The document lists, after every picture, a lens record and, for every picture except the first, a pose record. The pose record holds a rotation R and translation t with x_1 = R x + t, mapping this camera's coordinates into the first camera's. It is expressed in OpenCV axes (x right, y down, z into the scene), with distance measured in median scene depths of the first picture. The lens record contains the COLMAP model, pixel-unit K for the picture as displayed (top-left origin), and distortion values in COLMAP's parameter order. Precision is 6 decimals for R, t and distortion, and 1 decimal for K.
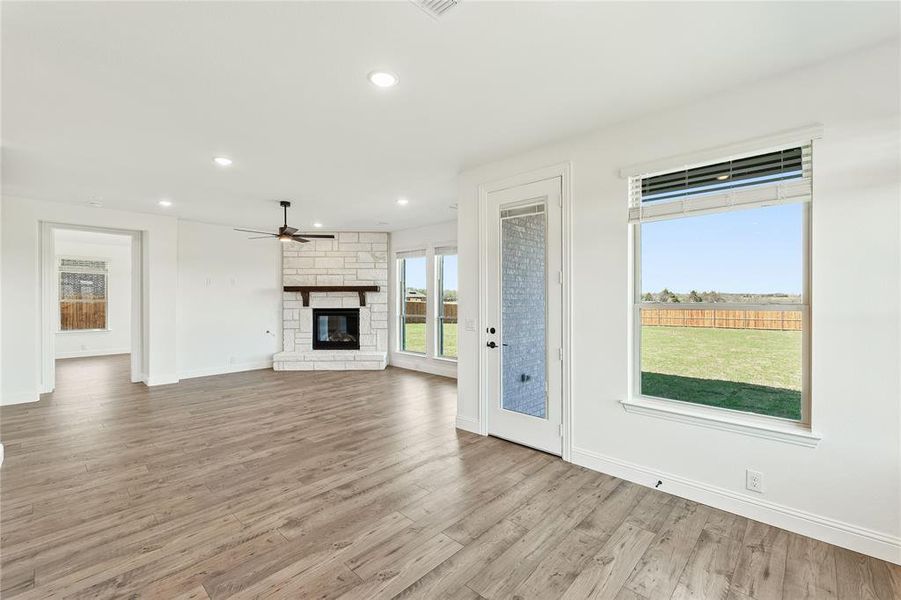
lens RADIAL K [[389.6, 0, 457.6], [0, 389.6, 298.6], [0, 0, 1]] dist [0.024586, -0.002521]
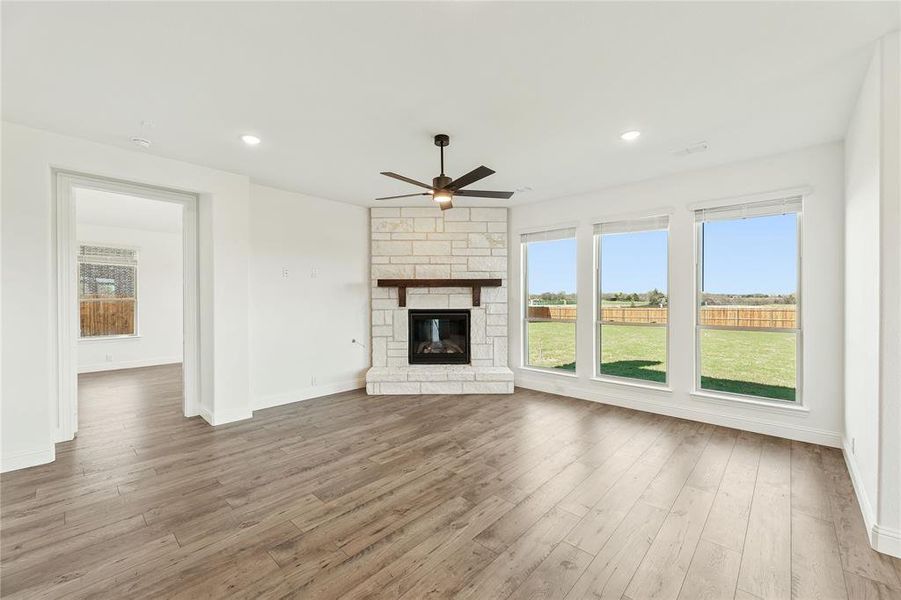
lens RADIAL K [[368.6, 0, 446.1], [0, 368.6, 302.2], [0, 0, 1]] dist [-0.002138, 0.001955]
pose [[0.999980, 0.000365, 0.006350, -0.378424], [-0.000420, 0.999963, 0.008626, 0.006672], [-0.006347, -0.008628, 0.999943, 0.363408]]
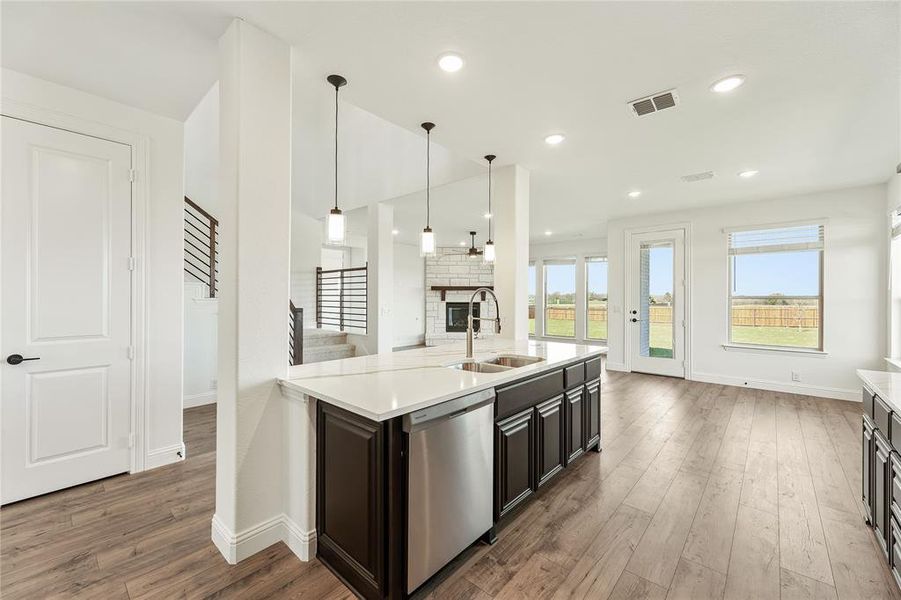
lens RADIAL K [[368.6, 0, 448.4], [0, 368.6, 299.5], [0, 0, 1]] dist [-0.002138, 0.001955]
pose [[0.999343, 0.006160, 0.035722, -0.509733], [-0.006205, 0.999980, 0.001160, 0.017263], [-0.035714, -0.001381, 0.999361, -0.396575]]
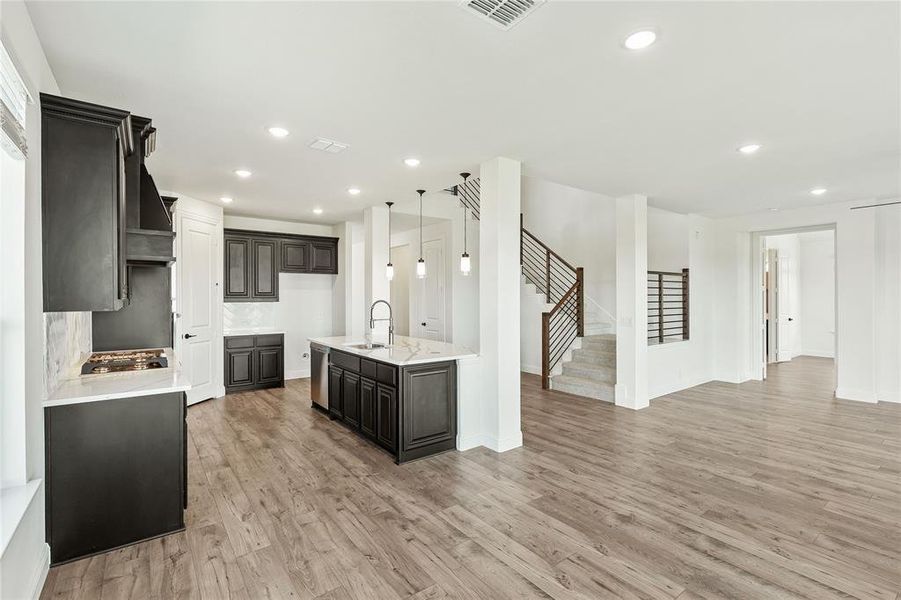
lens RADIAL K [[418.8, 0, 443.5], [0, 418.8, 301.0], [0, 0, 1]] dist [0.005068, 0.000783]
pose [[-0.178083, 0.012301, -0.983939, 0.295746], [-0.002921, 0.999911, 0.013029, -0.005043], [0.984011, 0.005194, -0.178032, 0.288422]]
